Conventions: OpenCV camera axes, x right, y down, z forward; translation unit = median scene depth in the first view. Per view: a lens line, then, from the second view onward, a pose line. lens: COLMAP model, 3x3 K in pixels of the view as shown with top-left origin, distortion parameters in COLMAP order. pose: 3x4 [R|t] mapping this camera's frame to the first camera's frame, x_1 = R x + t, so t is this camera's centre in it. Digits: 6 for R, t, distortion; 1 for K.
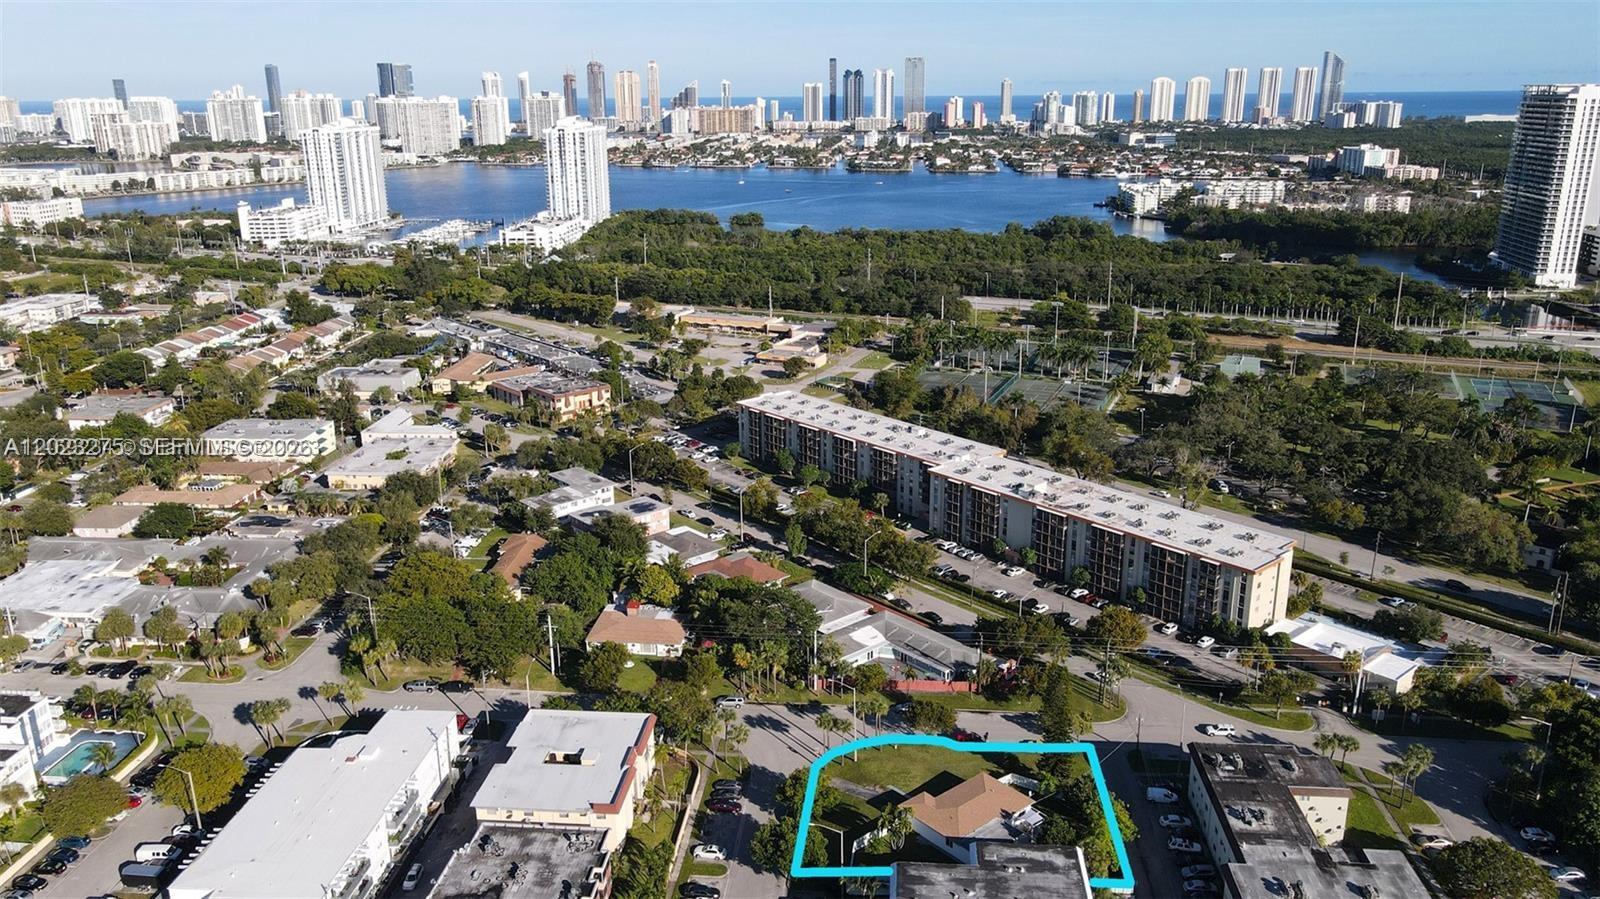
lens RADIAL K [[1185.2, 0, 800.0], [0, 1185.2, 449.5], [0, 0, 1]] dist [-0.006473, 0.043753]
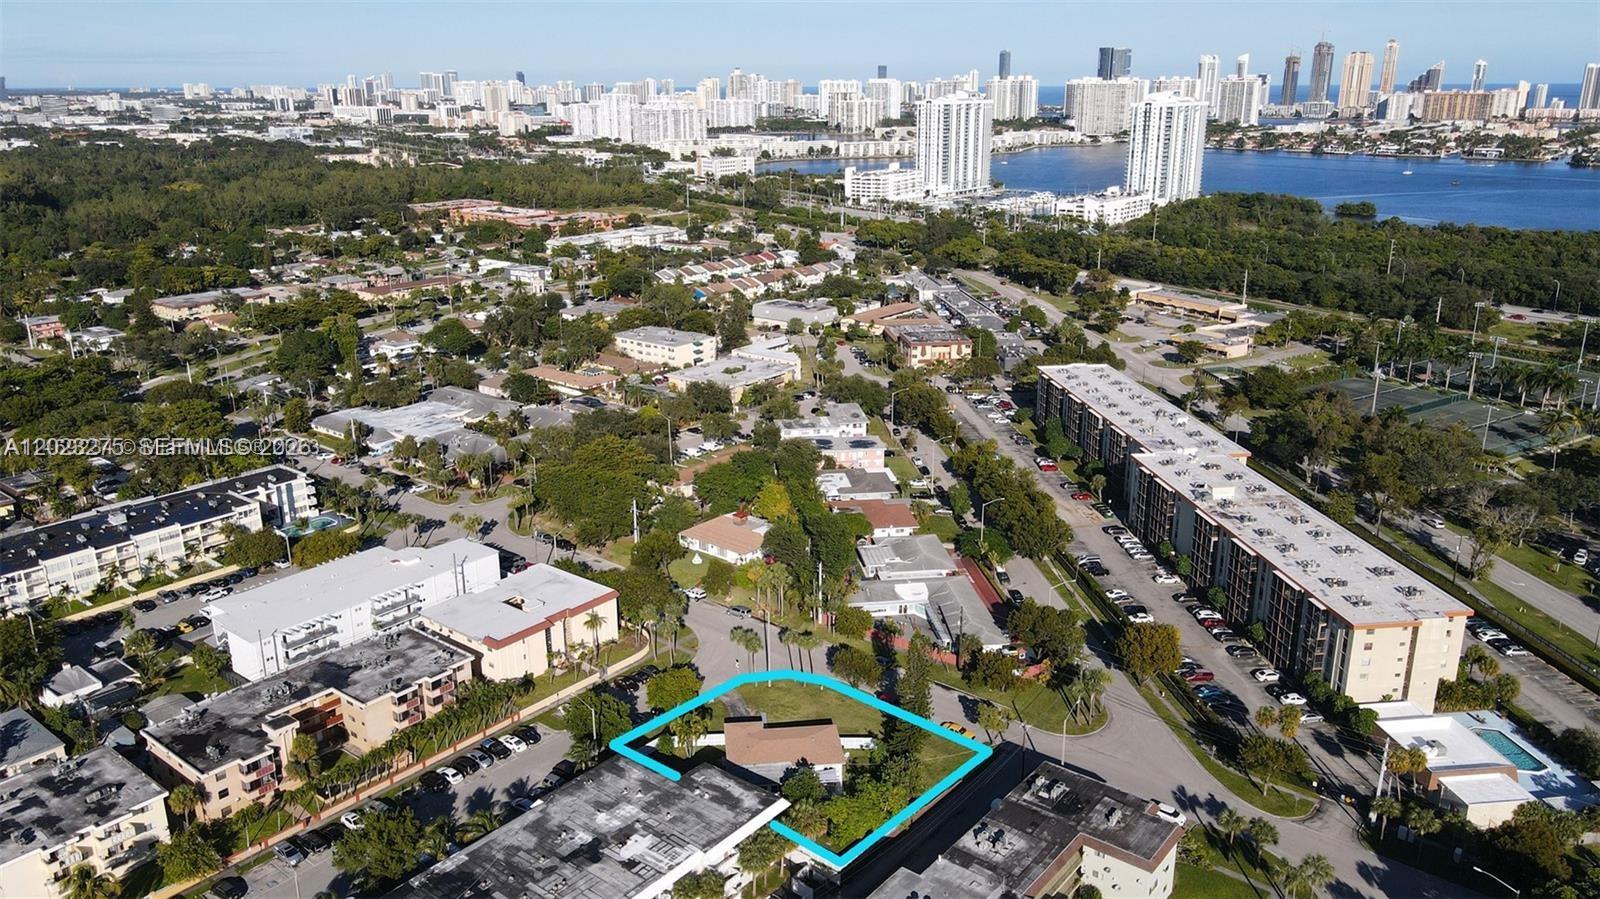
lens RADIAL K [[1185.2, 0, 800.0], [0, 1185.2, 449.5], [0, 0, 1]] dist [-0.006473, 0.043753]
pose [[0.828044, 0.171690, -0.533728, 0.127013], [-0.166609, 0.984307, 0.058151, 0.000959], [0.535336, 0.040772, 0.843655, 0.035835]]
